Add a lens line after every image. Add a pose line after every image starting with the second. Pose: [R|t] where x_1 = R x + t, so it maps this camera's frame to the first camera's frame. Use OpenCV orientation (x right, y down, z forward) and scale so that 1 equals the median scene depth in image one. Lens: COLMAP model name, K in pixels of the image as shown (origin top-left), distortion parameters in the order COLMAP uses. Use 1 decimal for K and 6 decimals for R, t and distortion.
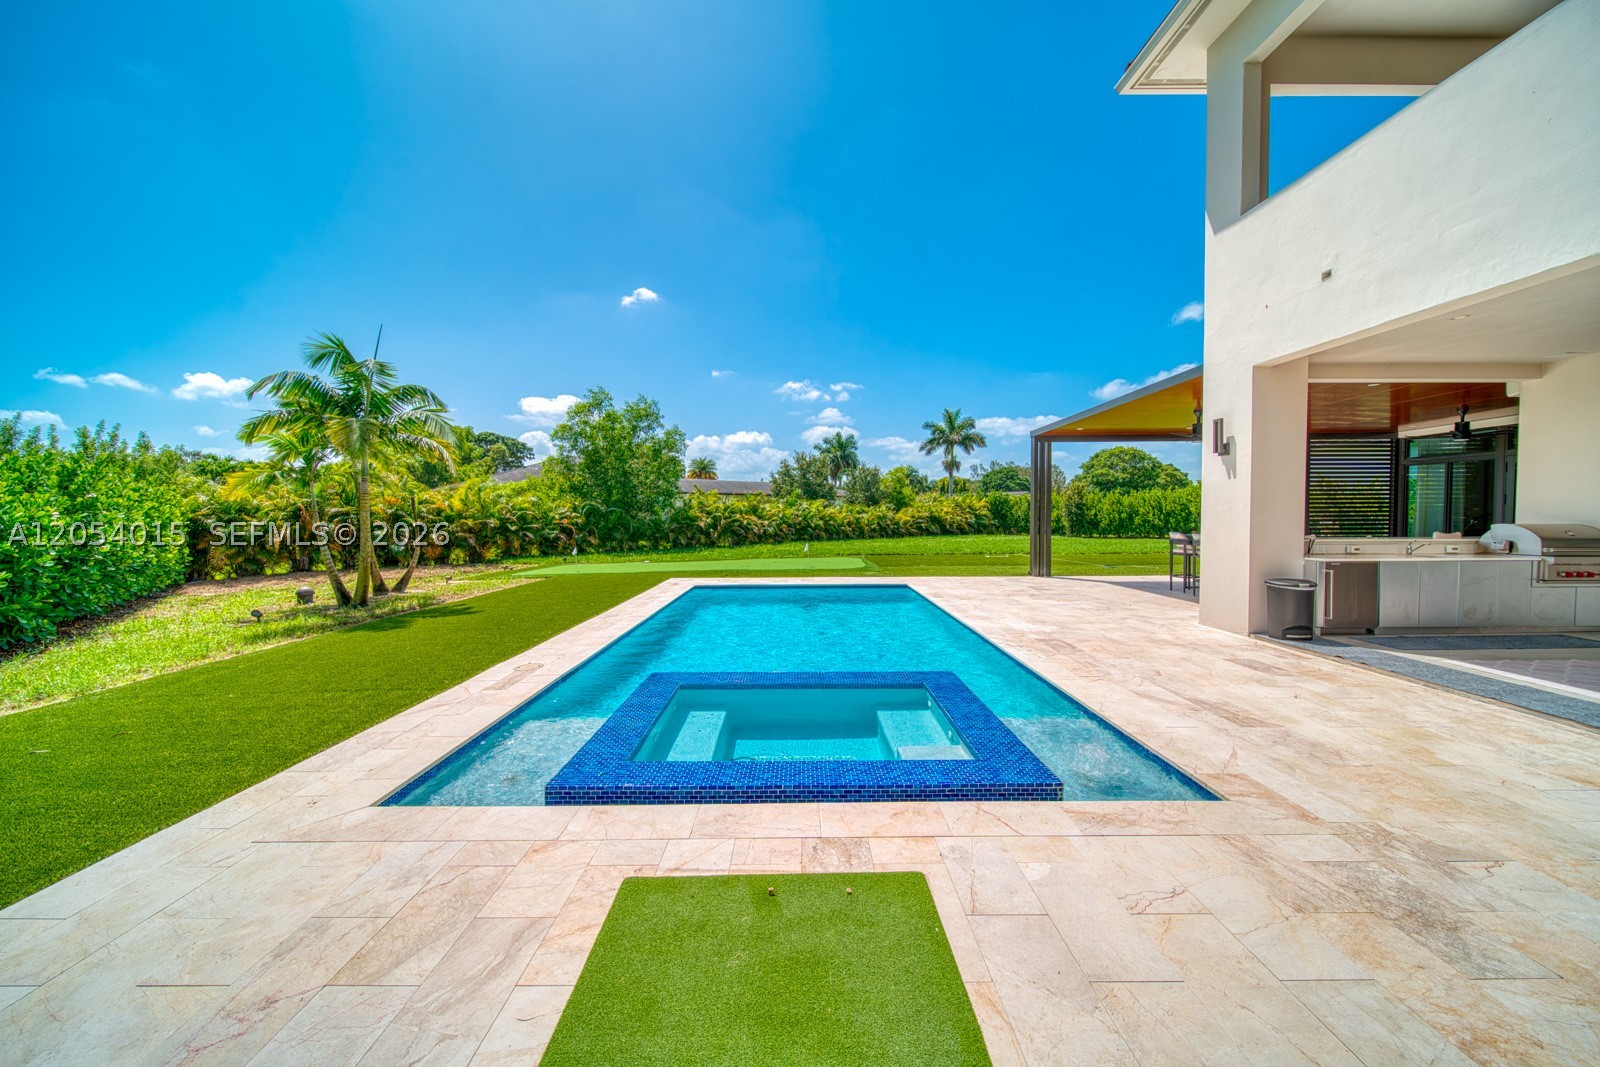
lens RADIAL K [[566.8, 0, 788.8], [0, 566.8, 529.9], [0, 0, 1]] dist [0.002371, -0.001792]
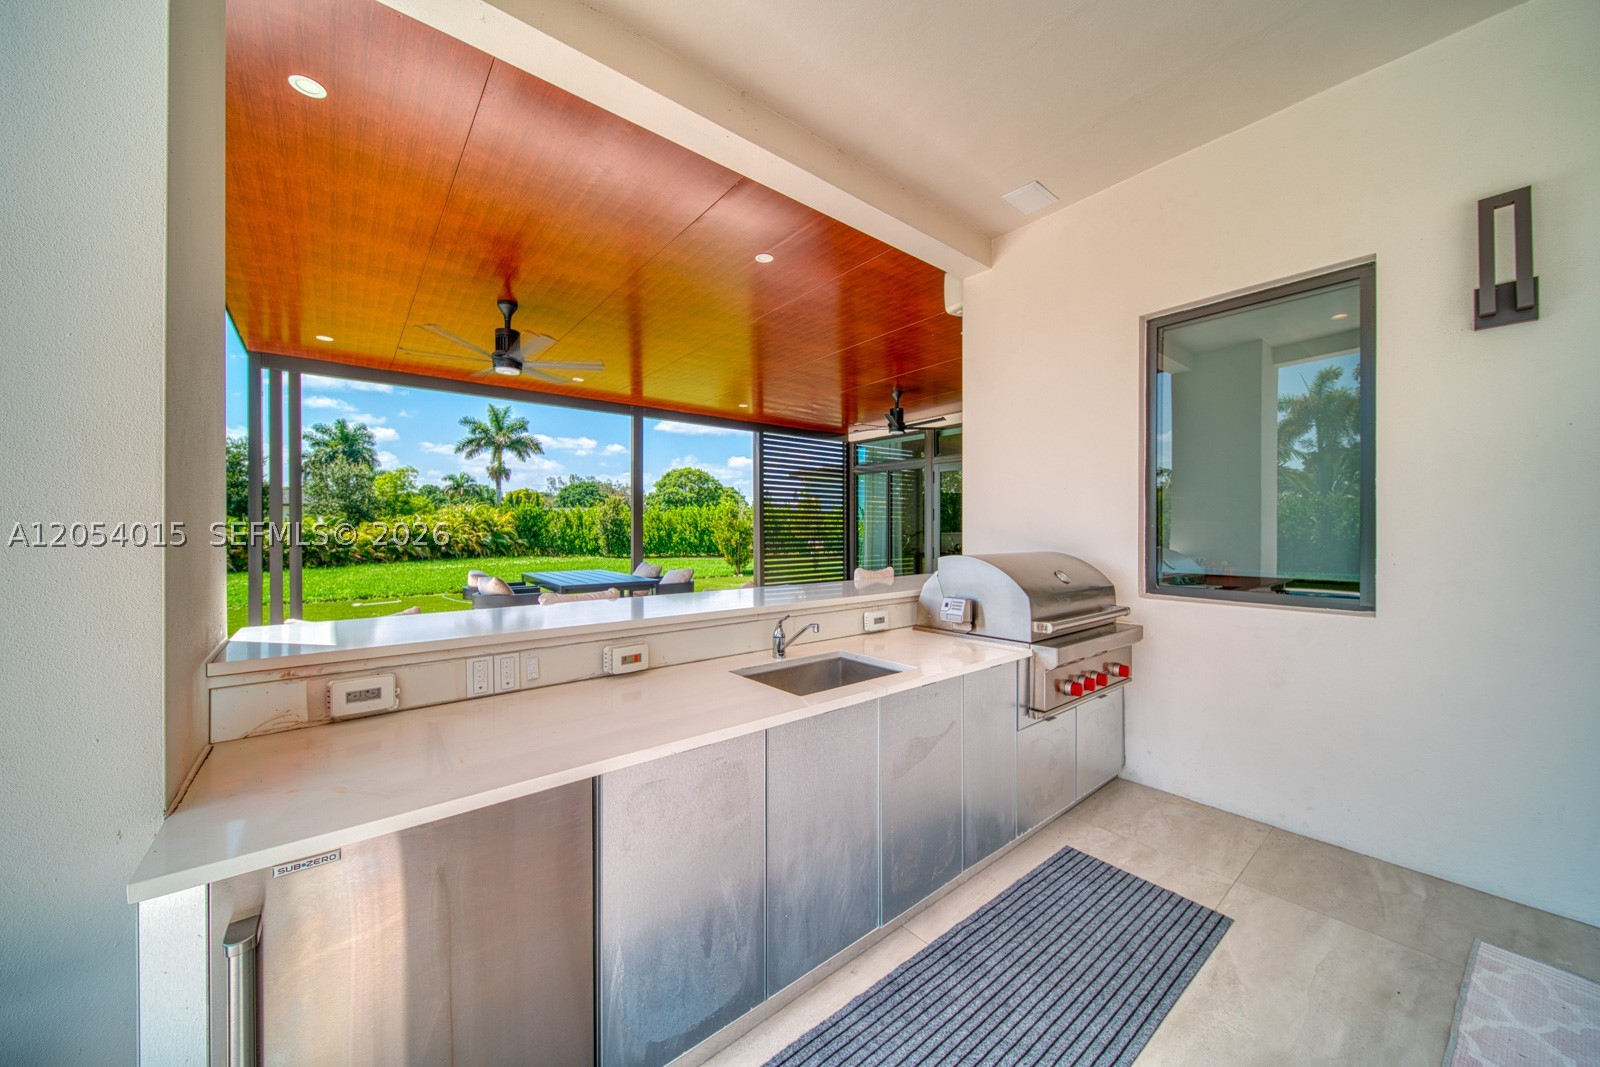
lens RADIAL K [[566.8, 0, 790.6], [0, 566.8, 531.8], [0, 0, 1]] dist [0.002371, -0.001792]
pose [[0.781813, 0.000800, 0.623512, 0.278537], [0.016234, 0.999634, -0.021639, -0.006146], [-0.623301, 0.027040, 0.781514, 0.230429]]
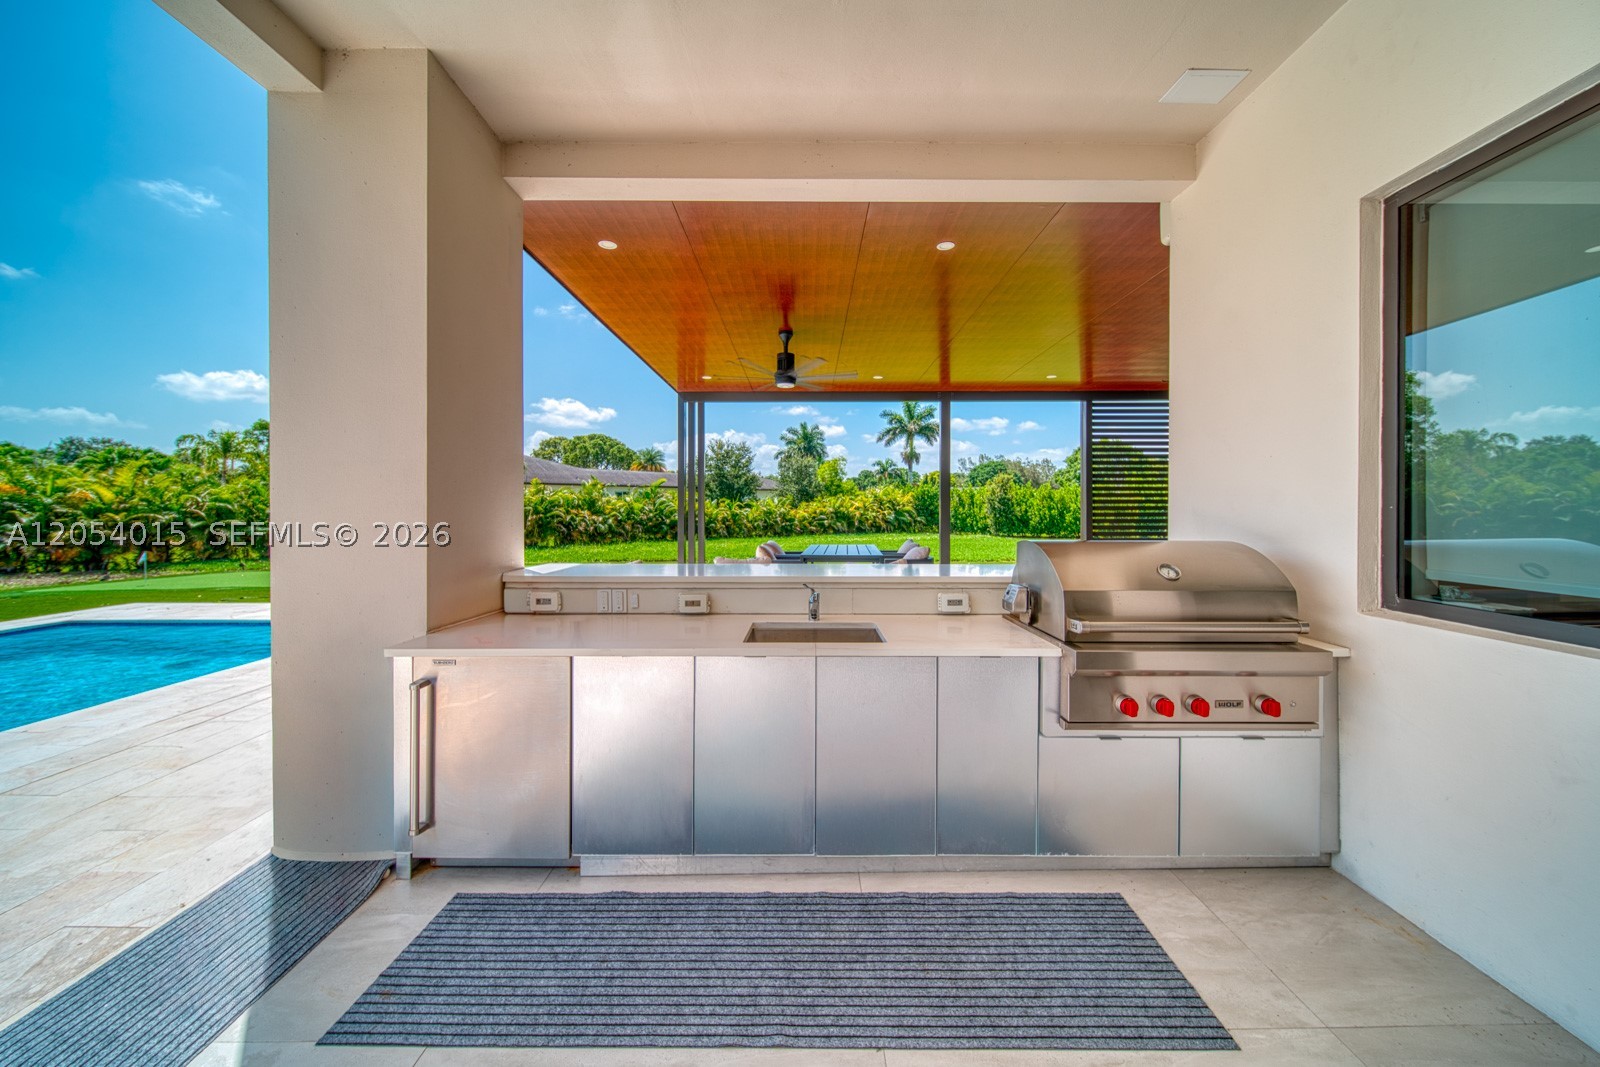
lens RADIAL K [[566.8, 0, 808.2], [0, 566.8, 513.0], [0, 0, 1]] dist [0.002371, -0.001792]
pose [[0.999973, 0.004757, -0.005536, 0.338374], [-0.004871, 0.999771, -0.020827, -0.005988], [0.005436, 0.020853, 0.999768, 0.192041]]
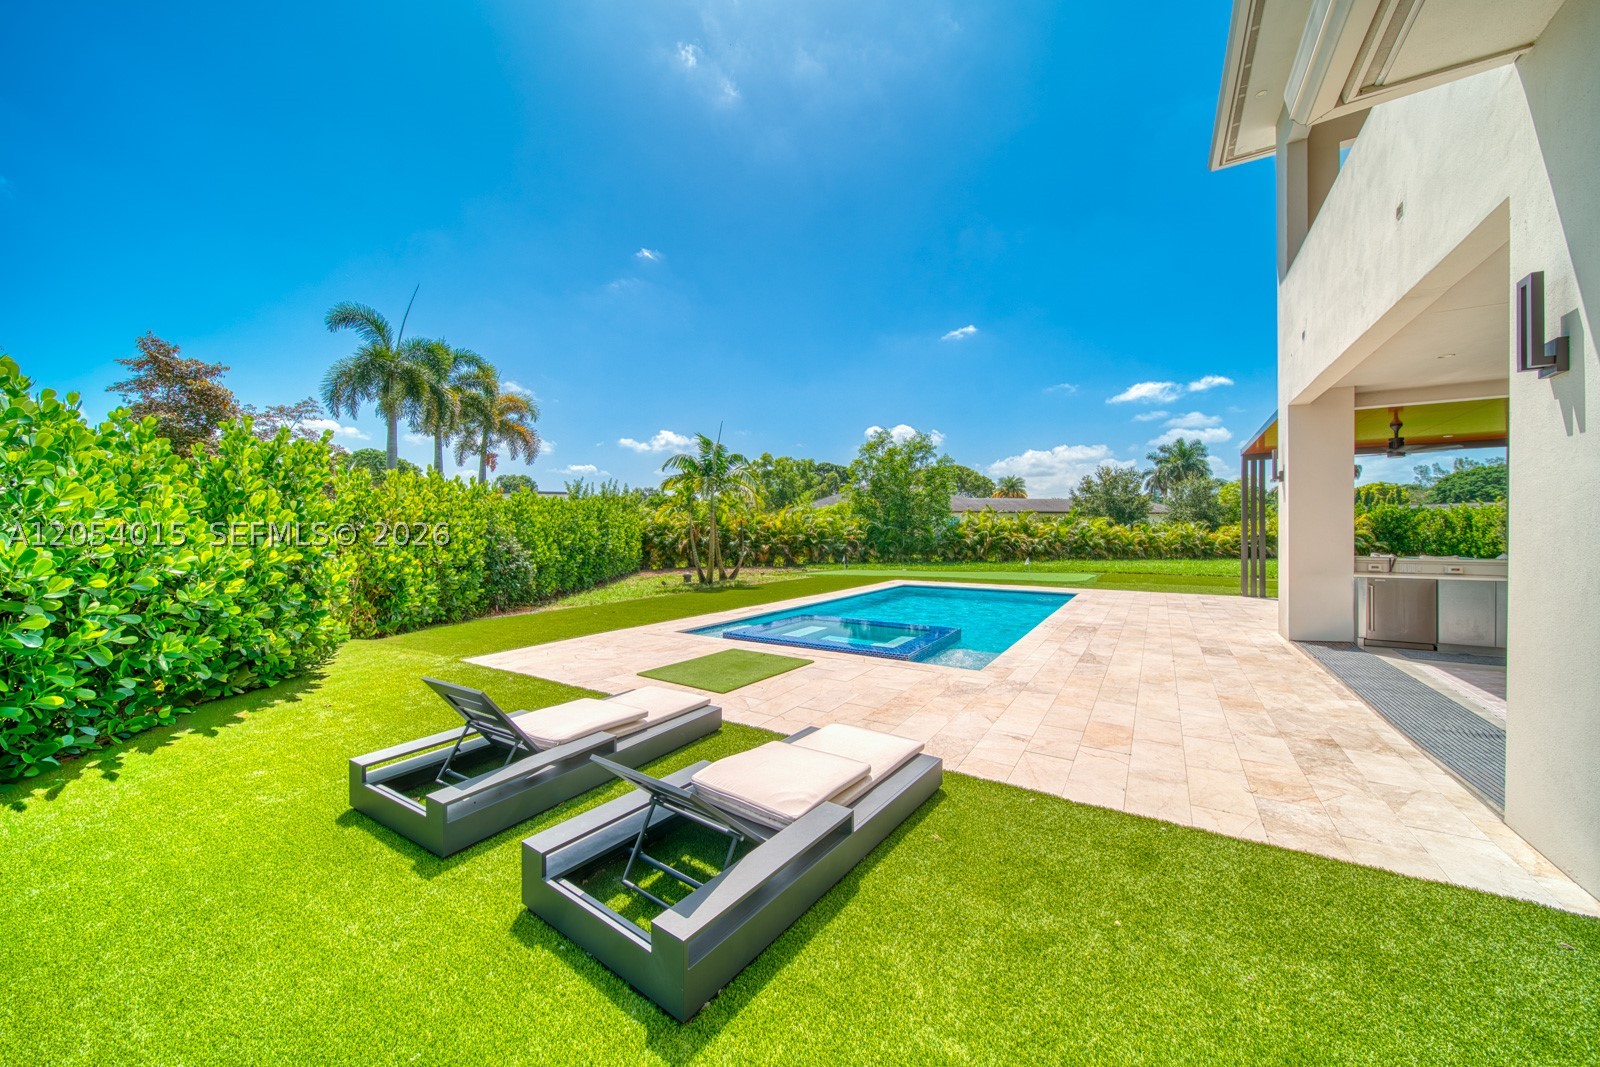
lens RADIAL K [[566.8, 0, 793.7], [0, 566.8, 530.4], [0, 0, 1]] dist [0.002371, -0.001792]
pose [[0.846259, 0.003629, -0.532759, 0.170432], [-0.019669, 0.999508, -0.024435, 0.003906], [0.532408, 0.031157, 0.845914, -0.146718]]
